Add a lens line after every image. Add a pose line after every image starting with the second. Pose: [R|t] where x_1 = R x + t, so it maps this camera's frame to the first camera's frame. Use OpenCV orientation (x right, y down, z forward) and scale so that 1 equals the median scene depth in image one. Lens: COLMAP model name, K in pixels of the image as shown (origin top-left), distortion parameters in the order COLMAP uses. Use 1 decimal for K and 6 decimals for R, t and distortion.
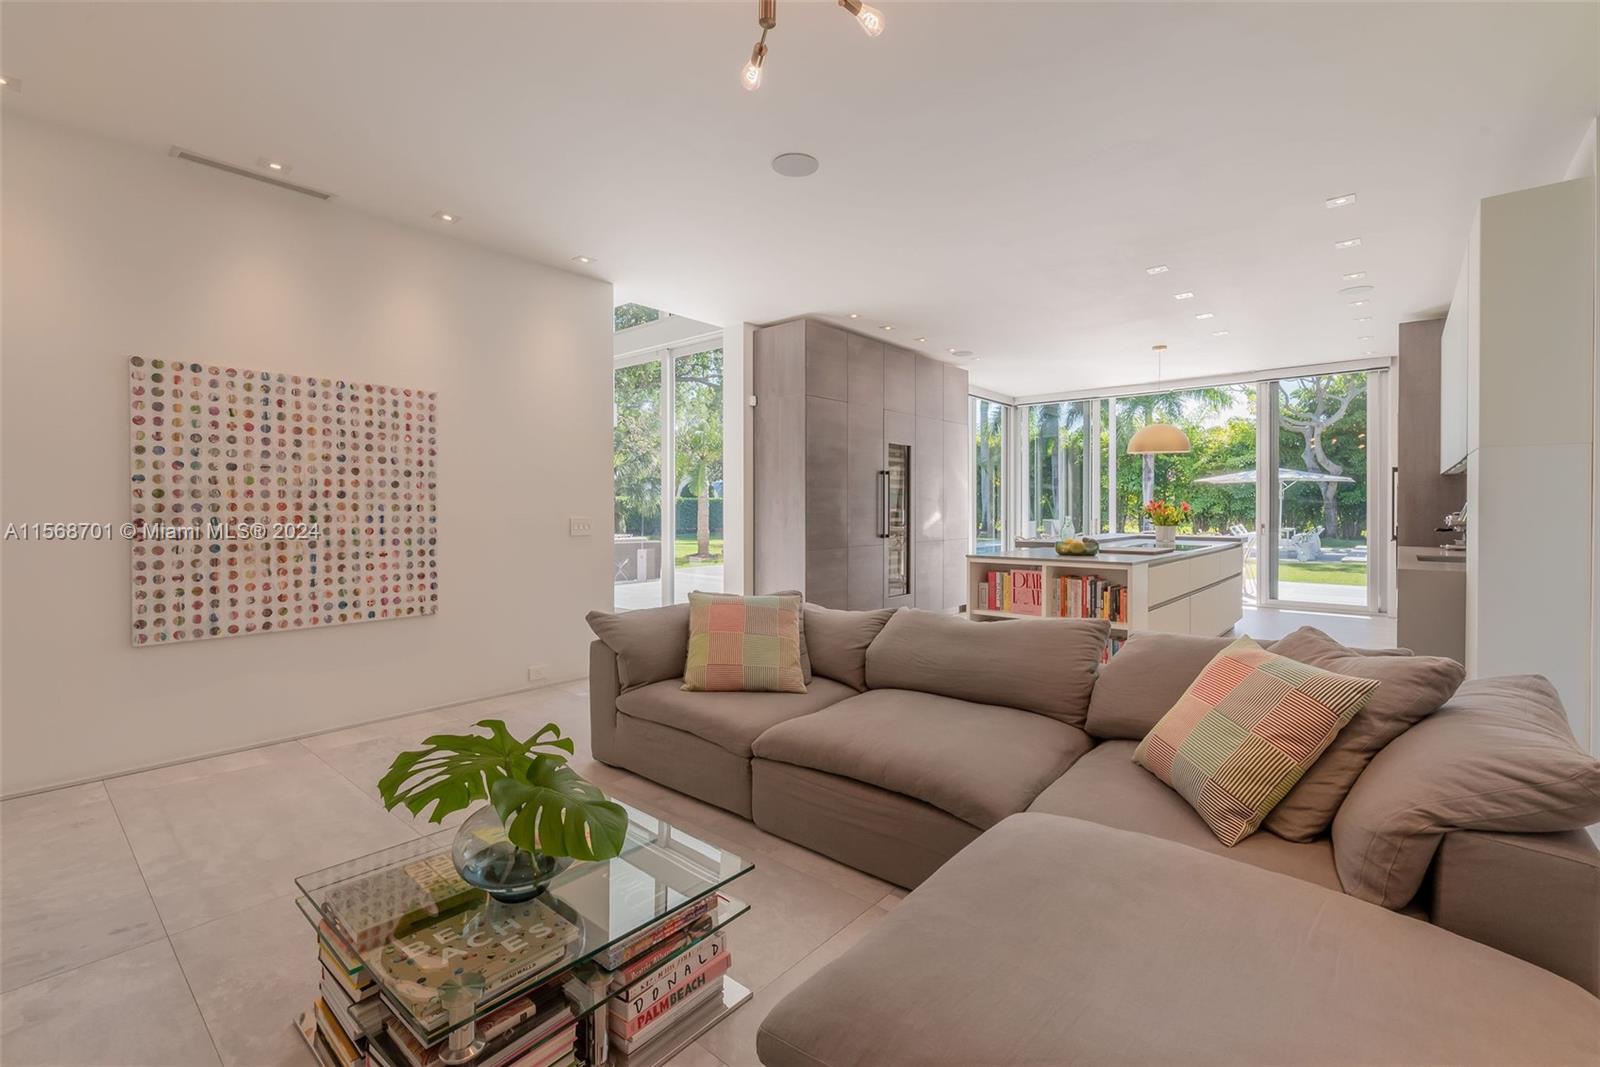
lens RADIAL K [[688.2, 0, 799.4], [0, 688.2, 522.3], [0, 0, 1]] dist [-0.000907, -0.000019]
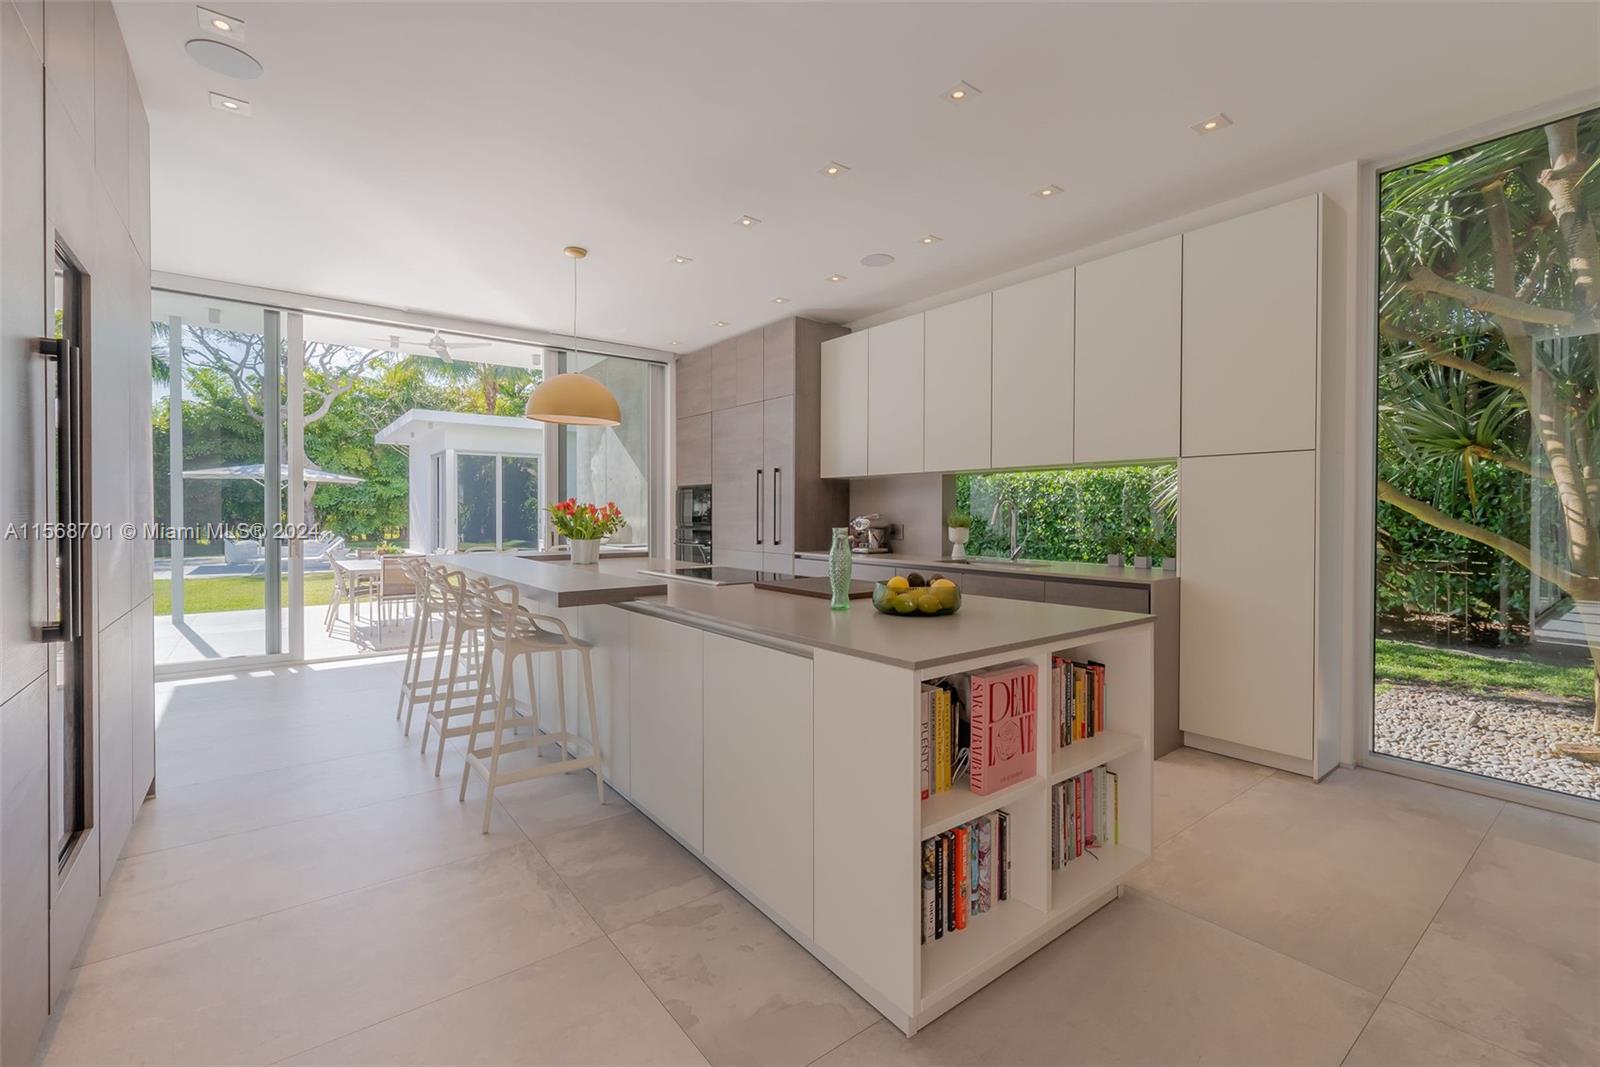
lens RADIAL K [[688.2, 0, 799.6], [0, 688.2, 523.8], [0, 0, 1]] dist [-0.000907, -0.000019]
pose [[0.207275, -0.011585, 0.978214, -0.052800], [0.012436, 0.999880, 0.009207, -0.012865], [-0.978204, 0.010257, 0.207394, 0.811928]]
